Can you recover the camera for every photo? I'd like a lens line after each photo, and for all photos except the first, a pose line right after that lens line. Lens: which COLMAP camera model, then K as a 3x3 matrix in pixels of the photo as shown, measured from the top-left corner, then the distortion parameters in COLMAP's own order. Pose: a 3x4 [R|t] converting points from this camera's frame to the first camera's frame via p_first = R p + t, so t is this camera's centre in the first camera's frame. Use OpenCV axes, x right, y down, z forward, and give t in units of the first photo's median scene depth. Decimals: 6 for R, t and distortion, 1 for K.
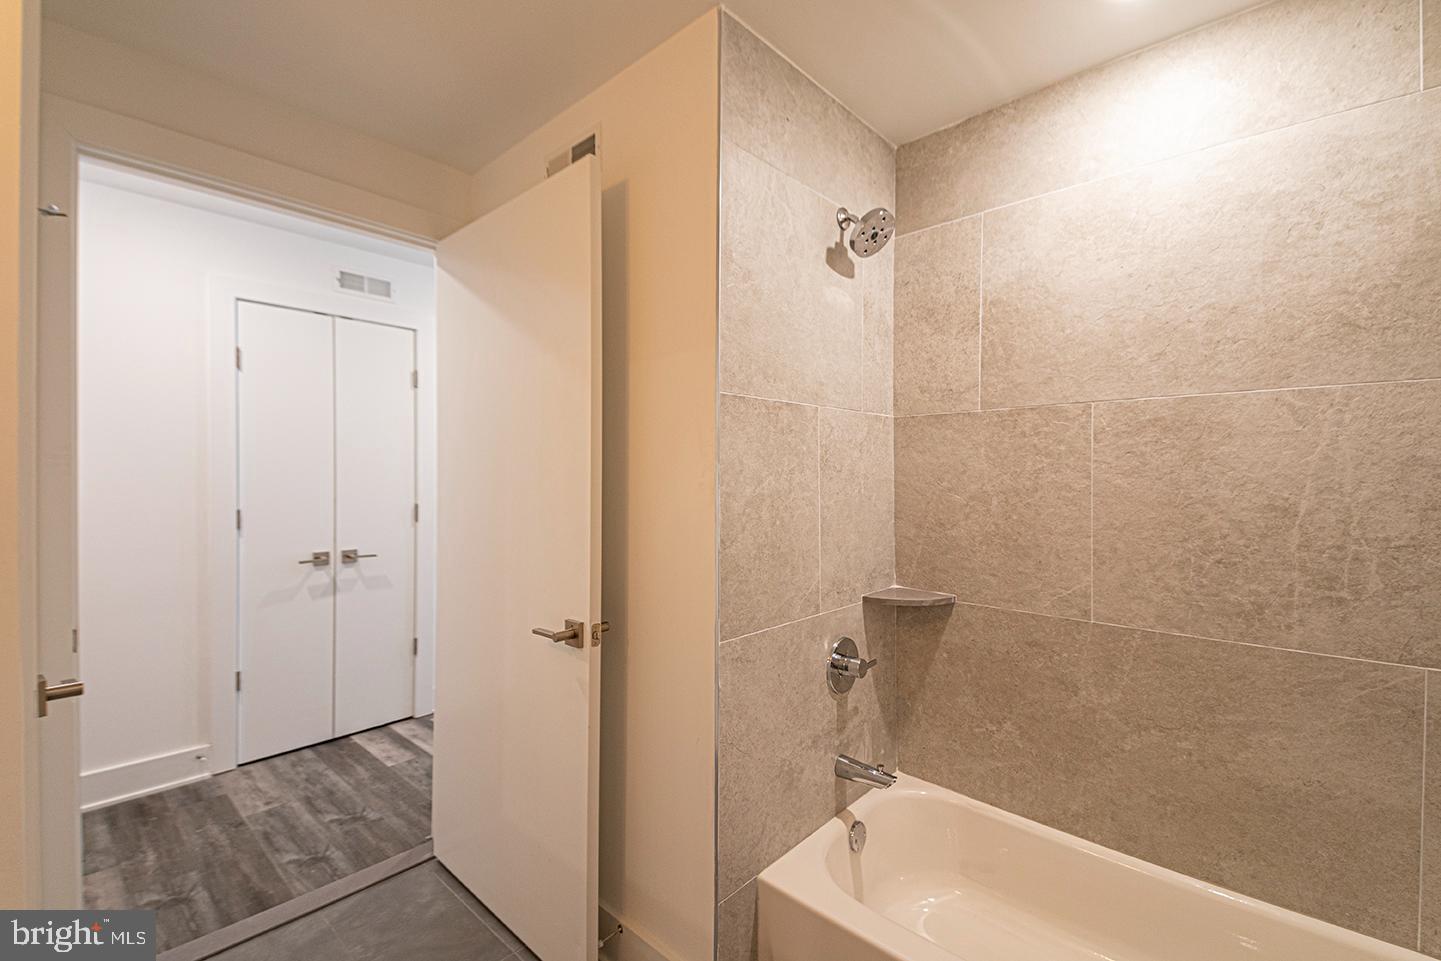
lens RADIAL K [[627.5, 0, 727.9], [0, 627.5, 481.8], [0, 0, 1]] dist [0.077108, -0.044669]
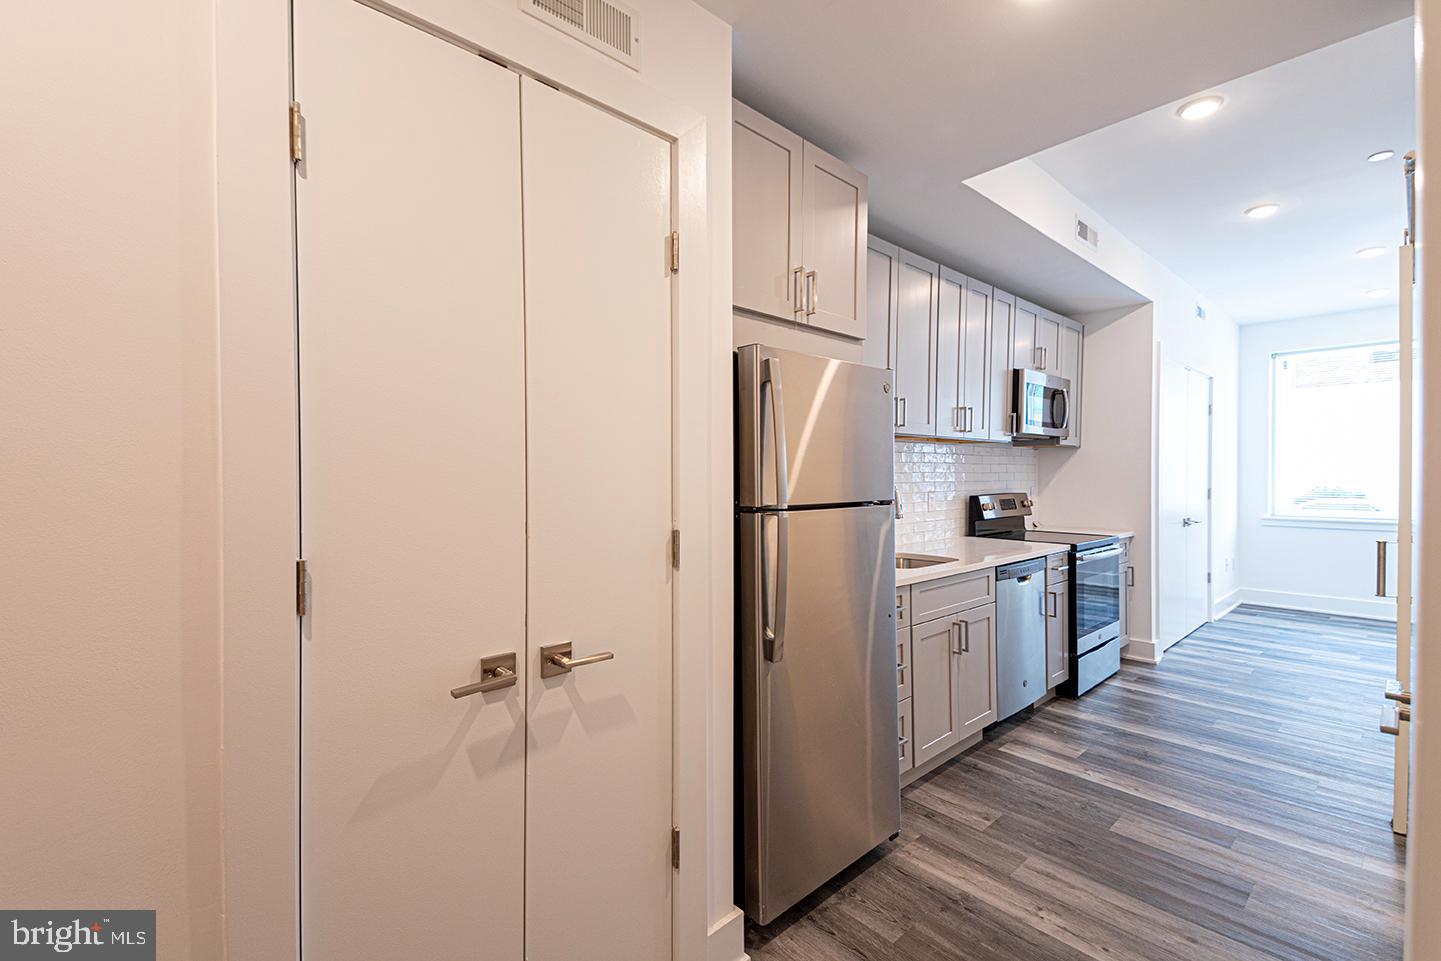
lens RADIAL K [[618.1, 0, 725.9], [0, 618.1, 482.5], [0, 0, 1]] dist [0.072619, -0.043206]
pose [[0.994189, -0.003319, -0.107600, -0.445309], [0.003739, 0.999986, 0.003706, -0.000573], [0.107587, -0.004087, 0.994187, 0.621435]]
